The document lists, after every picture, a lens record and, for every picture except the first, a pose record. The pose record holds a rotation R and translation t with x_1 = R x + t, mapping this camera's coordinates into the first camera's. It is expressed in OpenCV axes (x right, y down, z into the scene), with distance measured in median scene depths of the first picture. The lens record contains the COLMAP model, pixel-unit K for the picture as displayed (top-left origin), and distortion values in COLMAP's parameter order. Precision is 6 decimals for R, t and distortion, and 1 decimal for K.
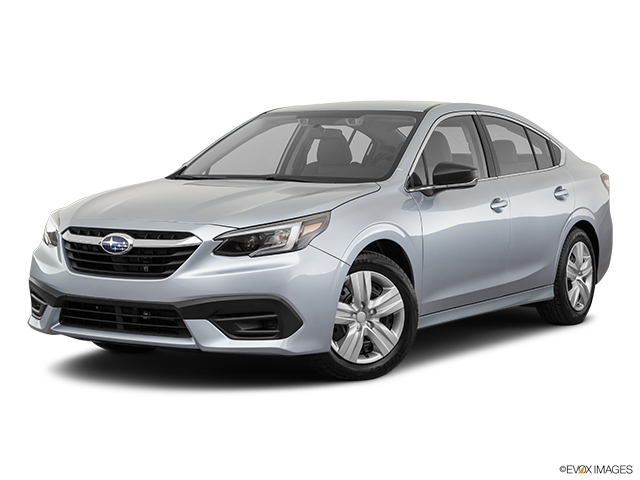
lens RADIAL K [[1276.3, 0, 320.0], [0, 1276.3, 240.0], [0, 0, 1]] dist [-0.012517, -0.018123]
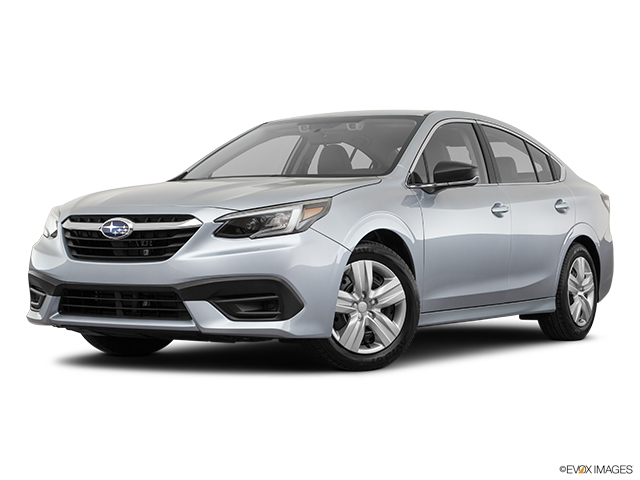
lens RADIAL K [[1276.3, 0, 320.0], [0, 1276.3, 240.0], [0, 0, 1]] dist [-0.012517, -0.018123]
pose [[1.000000, -0.000388, 0.000774, -0.001486], [0.000439, 0.997768, -0.066768, 0.075001], [-0.000746, 0.066768, 0.997768, 0.006227]]
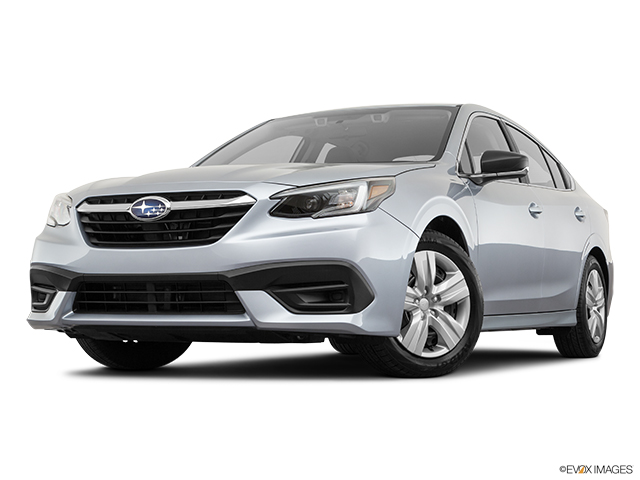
lens RADIAL K [[1190.8, 0, 320.0], [0, 1190.8, 240.0], [0, 0, 1]] dist [-0.046510, -0.157268]
pose [[0.994912, 0.002389, 0.100719, -0.120661], [0.009722, 0.992777, -0.119580, 0.113663], [-0.100277, 0.119950, 0.987703, 0.202392]]
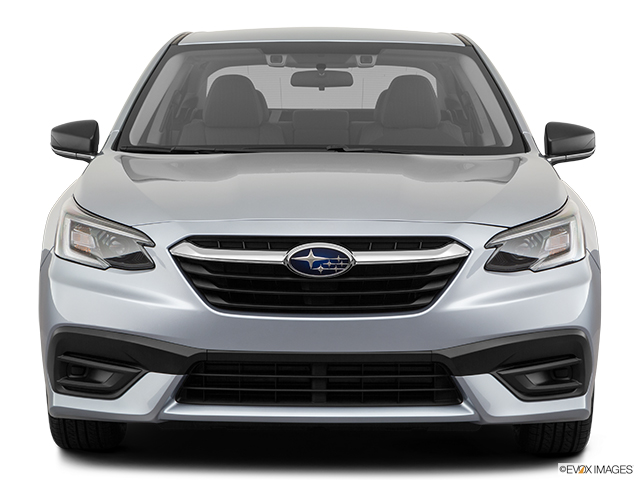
lens RADIAL K [[1934.0, 0, 320.0], [0, 1934.0, 240.0], [0, 0, 1]] dist [0.023321, 0.298854]
pose [[0.848197, -0.036836, 0.528398, -0.612477], [0.036105, 0.999279, 0.011706, -0.016519], [-0.528449, 0.009149, 0.848916, 0.212616]]
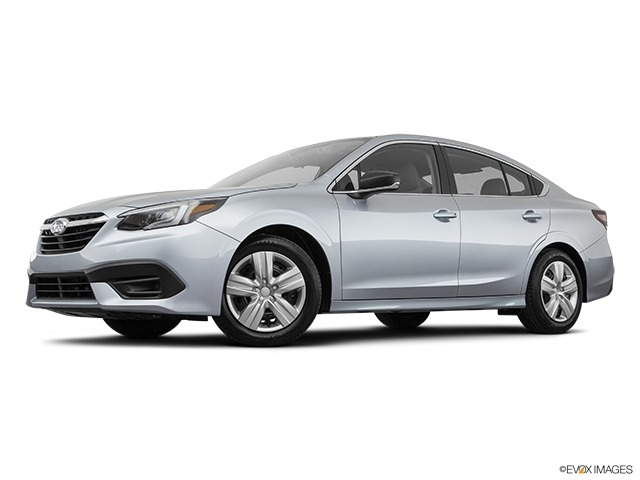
lens RADIAL K [[875.0, 0, 320.0], [0, 875.0, 240.0], [0, 0, 1]] dist [0.002408, 0.037295]
pose [[0.956046, -0.020977, -0.292464, 0.313930], [-0.014184, 0.992961, -0.117587, 0.106793], [0.292872, 0.116567, 0.949020, 0.259452]]
